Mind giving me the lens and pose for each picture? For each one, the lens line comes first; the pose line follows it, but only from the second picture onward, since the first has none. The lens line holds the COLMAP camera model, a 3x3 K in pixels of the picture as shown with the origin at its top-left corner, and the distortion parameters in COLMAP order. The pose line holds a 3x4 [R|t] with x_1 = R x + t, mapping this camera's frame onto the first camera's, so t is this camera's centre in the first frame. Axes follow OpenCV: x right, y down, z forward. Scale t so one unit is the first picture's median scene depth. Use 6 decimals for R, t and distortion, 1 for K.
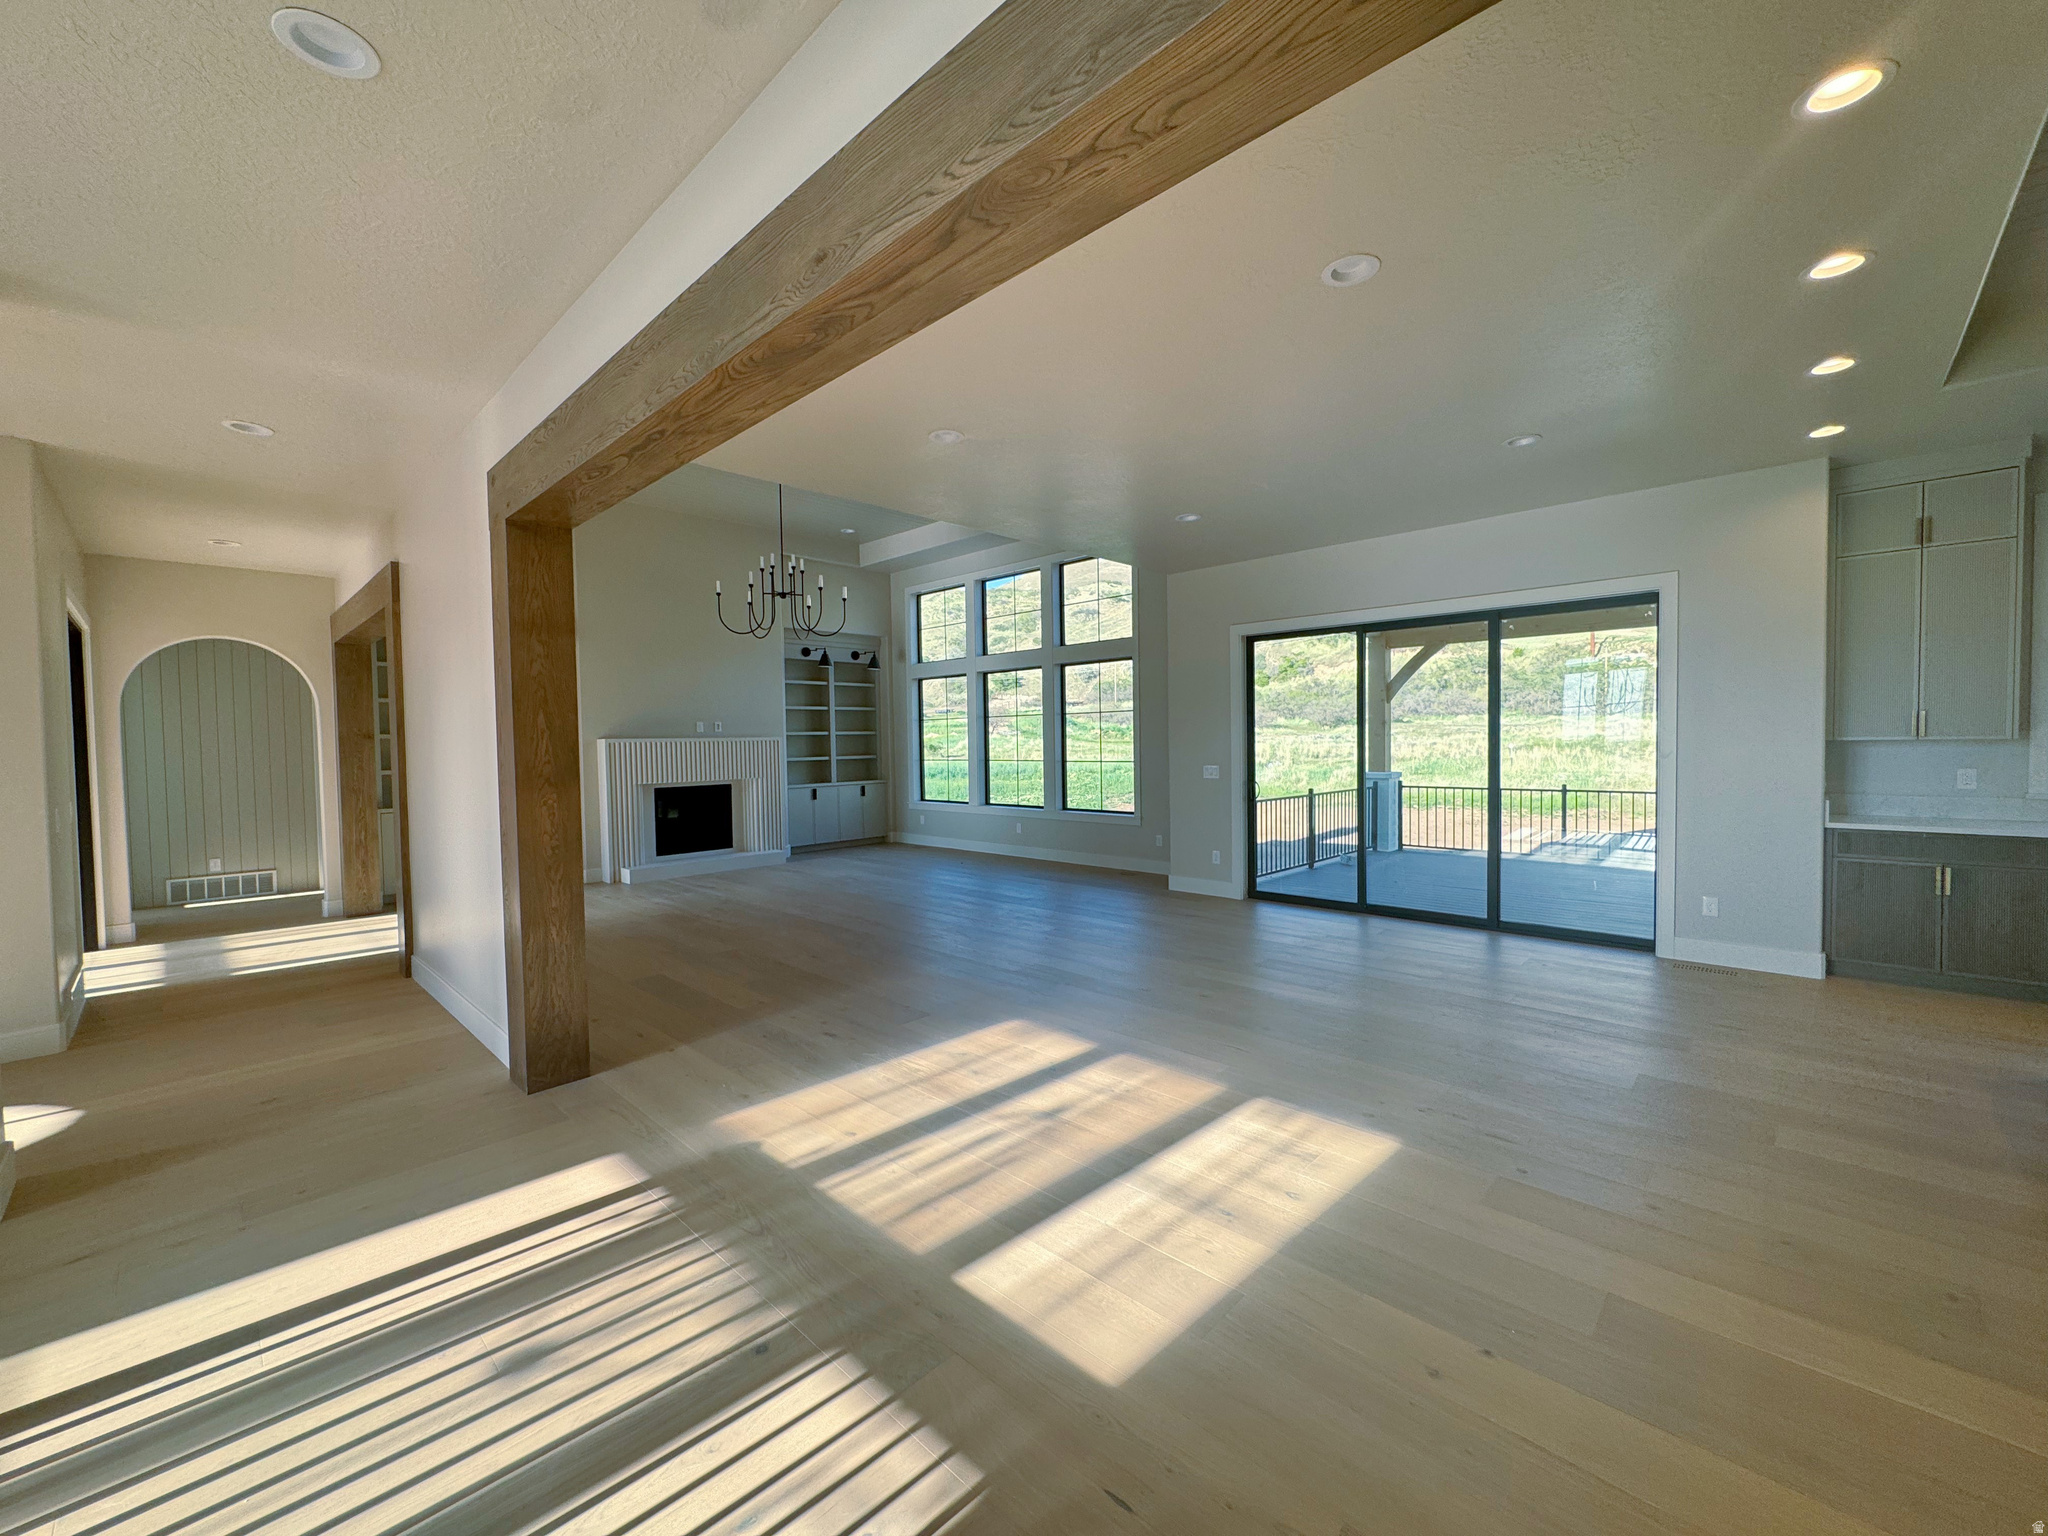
lens RADIAL K [[850.5, 0, 1024.0], [0, 850.5, 768.0], [0, 0, 1]] dist [0.000523, 0.000181]
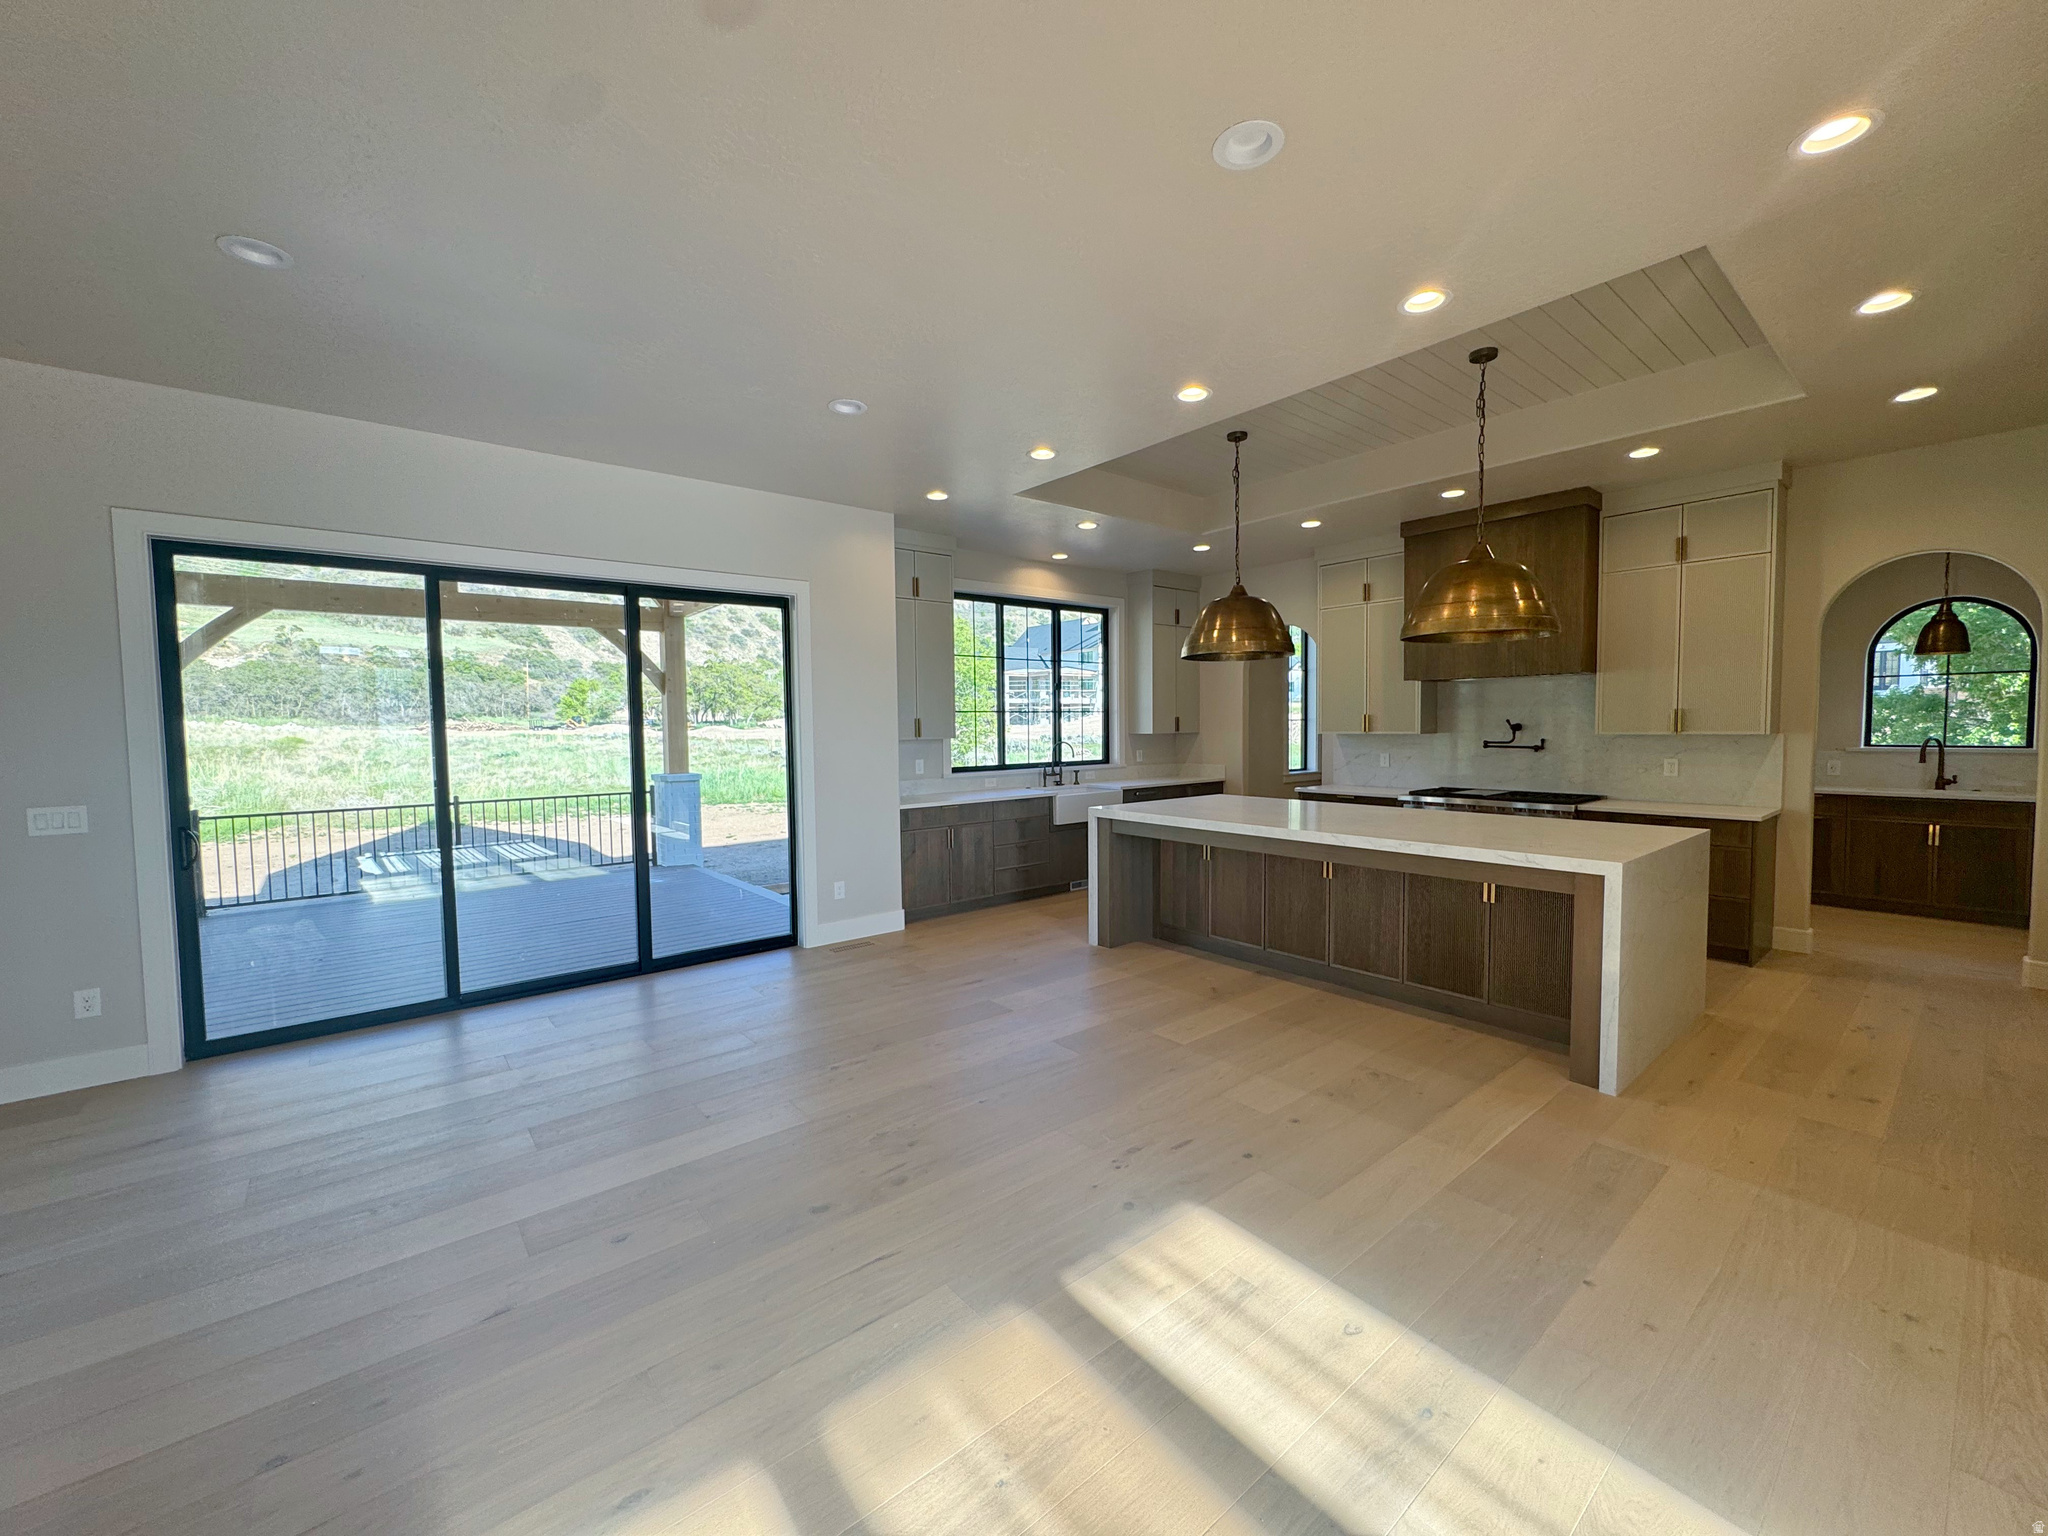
lens RADIAL K [[822.1, 0, 1024.0], [0, 822.1, 768.0], [0, 0, 1]] dist [-0.000123, -0.000135]
pose [[0.104425, -0.037958, 0.993808, -0.248336], [0.043375, 0.998494, 0.033580, -0.024503], [-0.993586, 0.039600, 0.105915, 0.683895]]
